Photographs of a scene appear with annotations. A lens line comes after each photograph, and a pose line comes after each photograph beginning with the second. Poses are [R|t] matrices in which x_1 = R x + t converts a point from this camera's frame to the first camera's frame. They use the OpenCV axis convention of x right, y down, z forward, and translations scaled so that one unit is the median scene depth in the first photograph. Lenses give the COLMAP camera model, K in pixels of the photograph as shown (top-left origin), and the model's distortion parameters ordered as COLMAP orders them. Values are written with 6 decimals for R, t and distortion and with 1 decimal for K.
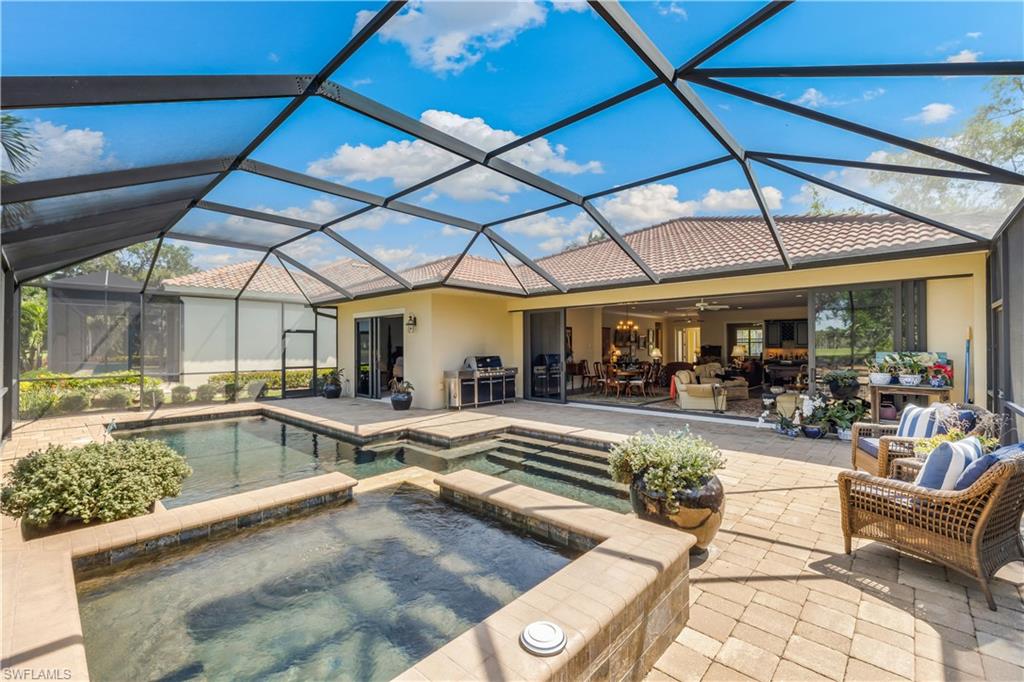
lens RADIAL K [[432.0, 0, 514.3], [0, 432.0, 344.8], [0, 0, 1]] dist [-0.000778, 0.000095]
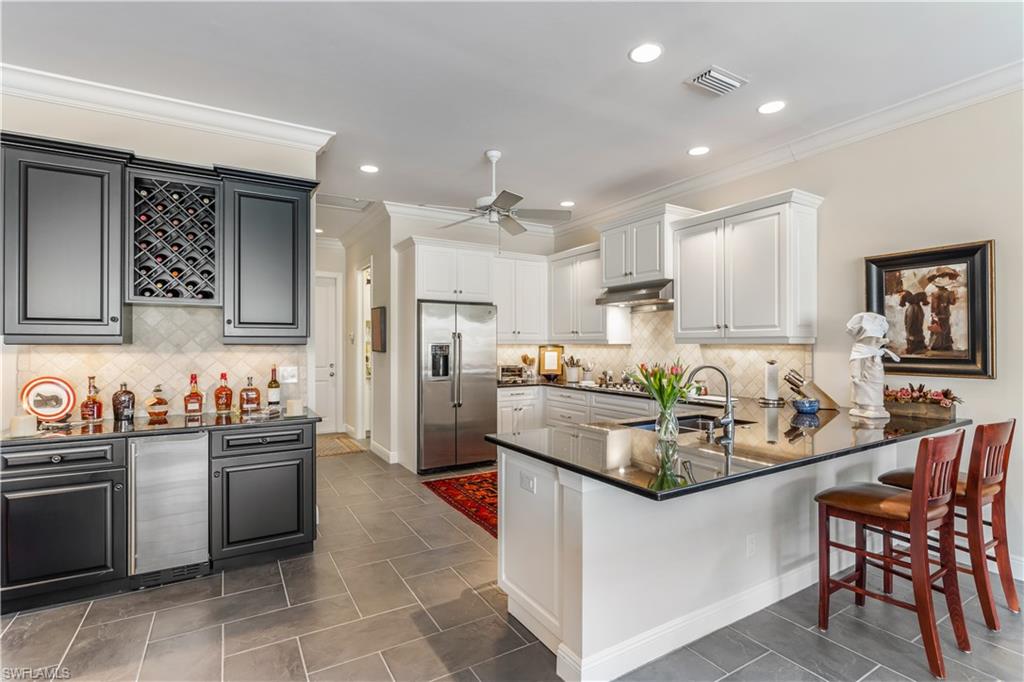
lens RADIAL K [[488.7, 0, 513.7], [0, 488.7, 343.1], [0, 0, 1]] dist [-0.005451, -0.000255]
pose [[0.284624, 0.007375, 0.958611, 0.485279], [-0.002202, 0.999973, -0.007040, 0.007243], [-0.958637, -0.000107, 0.284633, 0.808930]]
